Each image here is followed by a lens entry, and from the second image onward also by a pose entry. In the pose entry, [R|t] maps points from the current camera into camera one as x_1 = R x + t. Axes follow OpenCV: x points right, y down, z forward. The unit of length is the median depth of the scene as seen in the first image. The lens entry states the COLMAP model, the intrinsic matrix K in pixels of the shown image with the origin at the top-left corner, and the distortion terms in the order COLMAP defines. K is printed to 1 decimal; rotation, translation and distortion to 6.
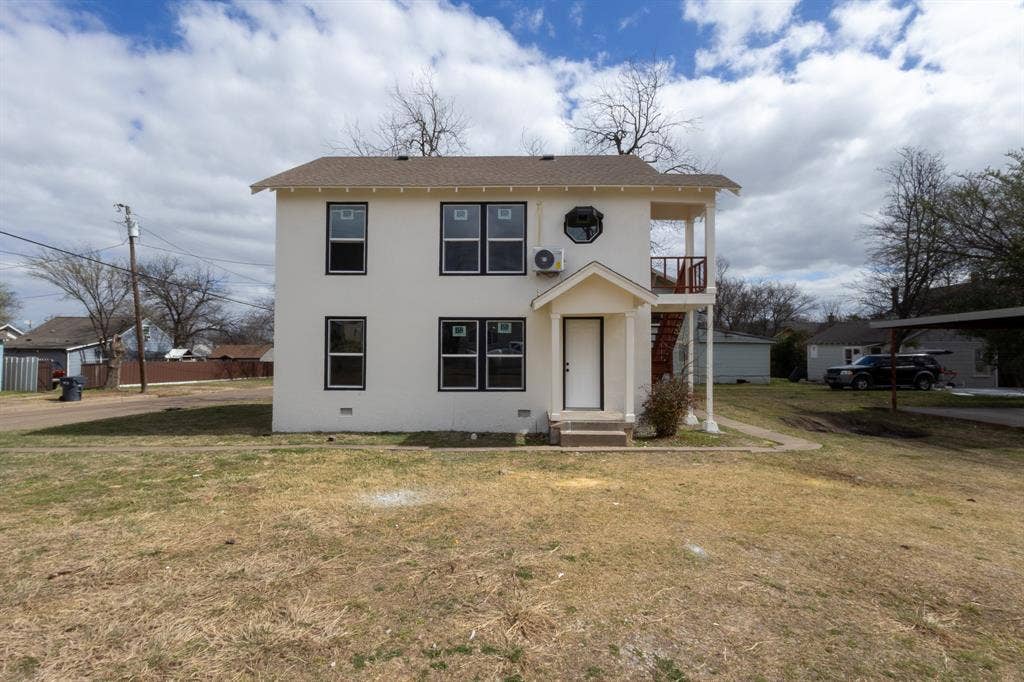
lens RADIAL K [[470.7, 0, 512.5], [0, 470.7, 346.2], [0, 0, 1]] dist [-0.003387, 0.001444]
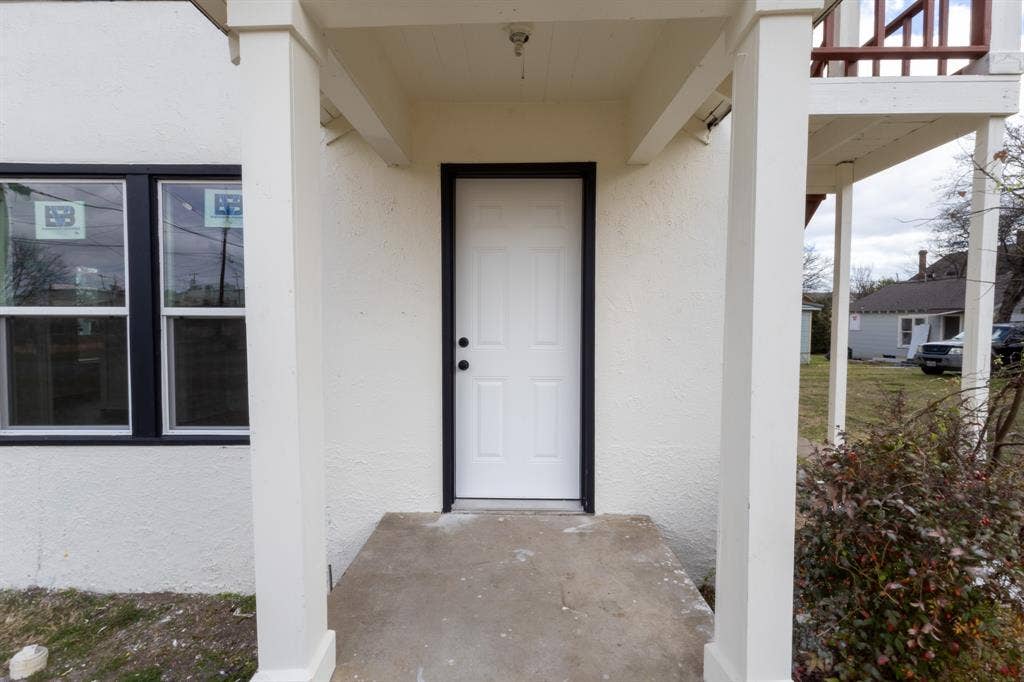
lens RADIAL K [[470.7, 0, 512.3], [0, 470.7, 339.2], [0, 0, 1]] dist [-0.003387, 0.001444]
pose [[0.999813, 0.000480, 0.019307, 0.047413], [-0.001322, 0.999049, 0.043587, 0.008061], [-0.019267, -0.043605, 0.998863, 0.245297]]
